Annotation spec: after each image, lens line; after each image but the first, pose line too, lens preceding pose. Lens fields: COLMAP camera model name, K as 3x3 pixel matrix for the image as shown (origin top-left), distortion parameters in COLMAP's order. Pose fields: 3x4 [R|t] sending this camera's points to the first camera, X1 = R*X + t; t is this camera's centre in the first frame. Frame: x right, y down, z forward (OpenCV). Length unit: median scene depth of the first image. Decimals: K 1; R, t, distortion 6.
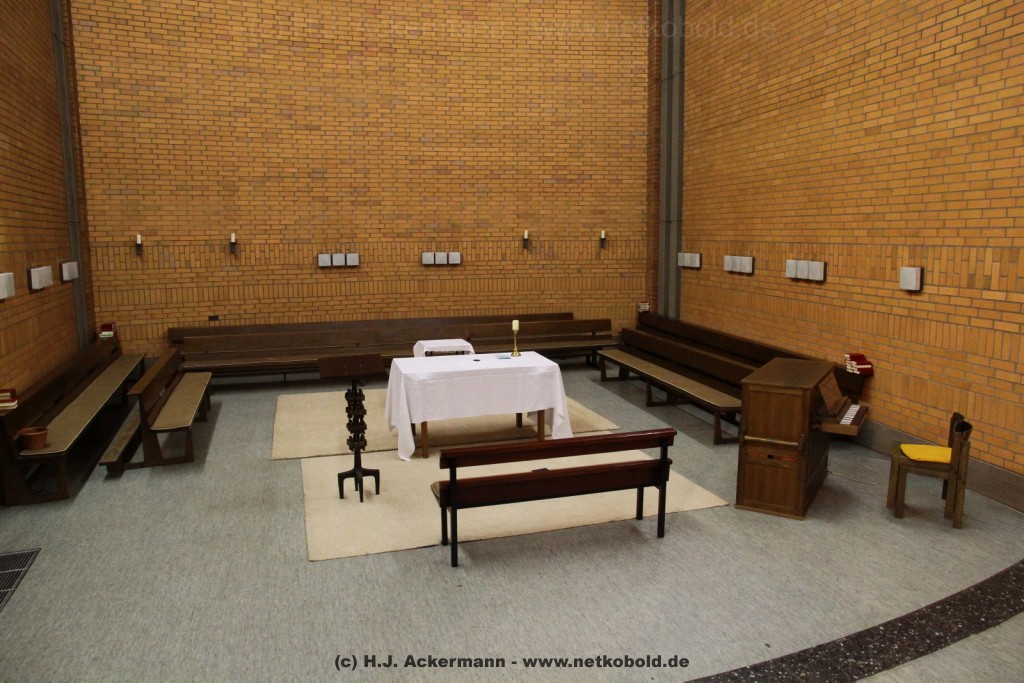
lens RADIAL K [[713.1, 0, 506.3], [0, 713.1, 334.9], [0, 0, 1]] dist [-0.113259, 0.087325]
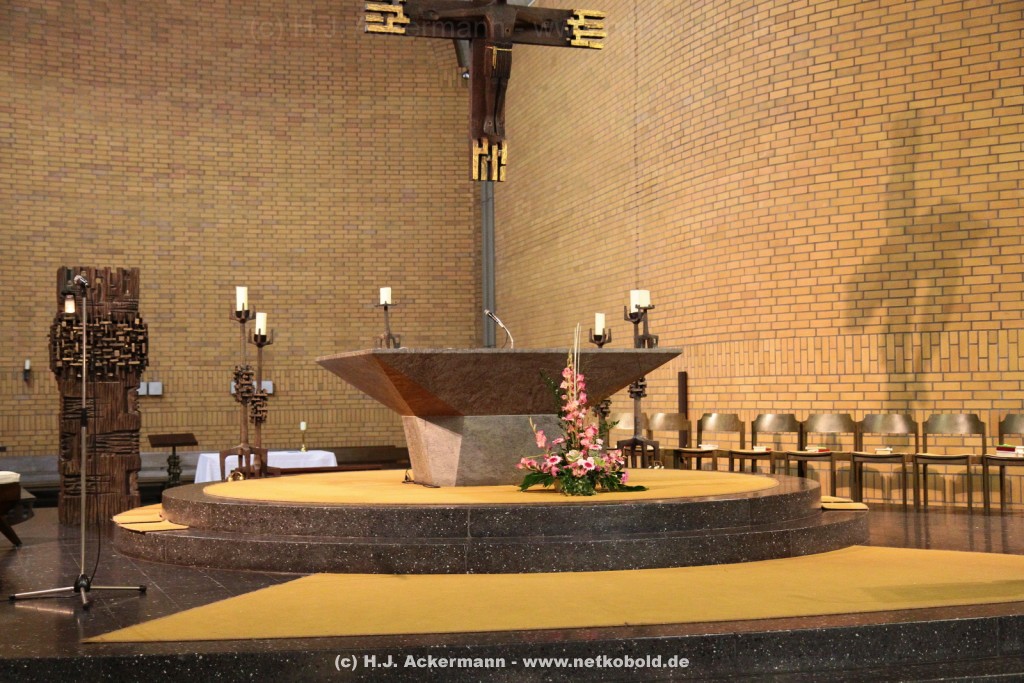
lens RADIAL K [[1470.1, 0, 507.1], [0, 1470.1, 347.6], [0, 0, 1]] dist [0.087990, 0.356667]
pose [[0.998353, -0.006590, 0.056985, 0.140115], [0.016315, 0.984974, -0.171928, 0.187662], [-0.054996, 0.172575, 0.983460, -0.980525]]
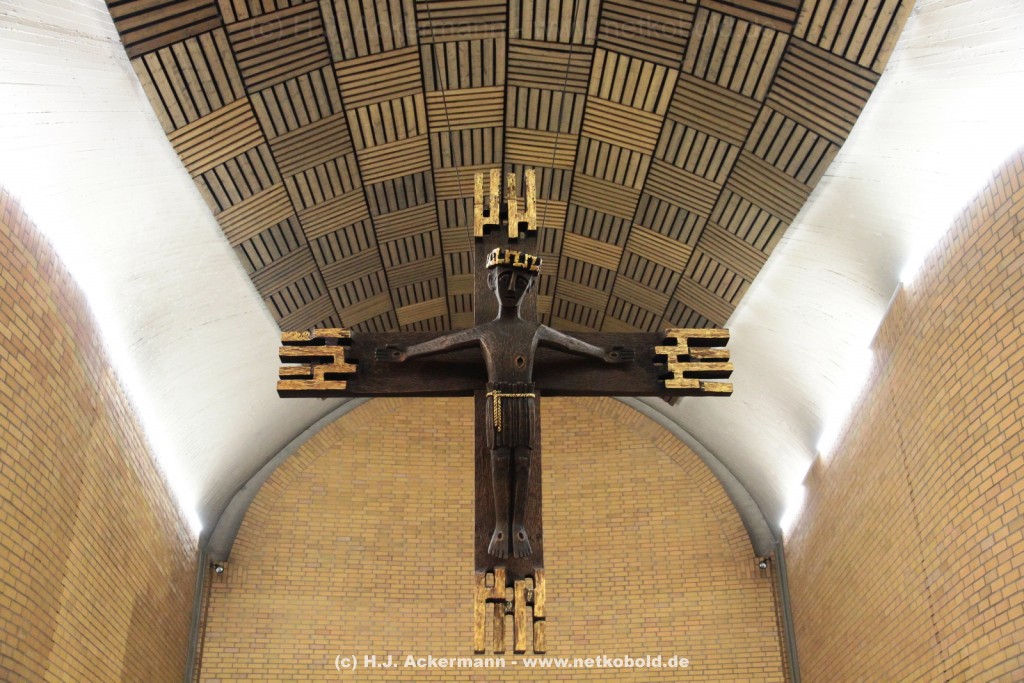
lens RADIAL K [[1112.6, 0, 510.1], [0, 1112.6, 336.8], [0, 0, 1]] dist [0.015235, 0.188488]
pose [[0.964818, -0.122563, -0.232604, 0.262658], [-0.028860, 0.829984, -0.557040, 0.052664], [0.261330, 0.544155, 0.797246, -0.475940]]
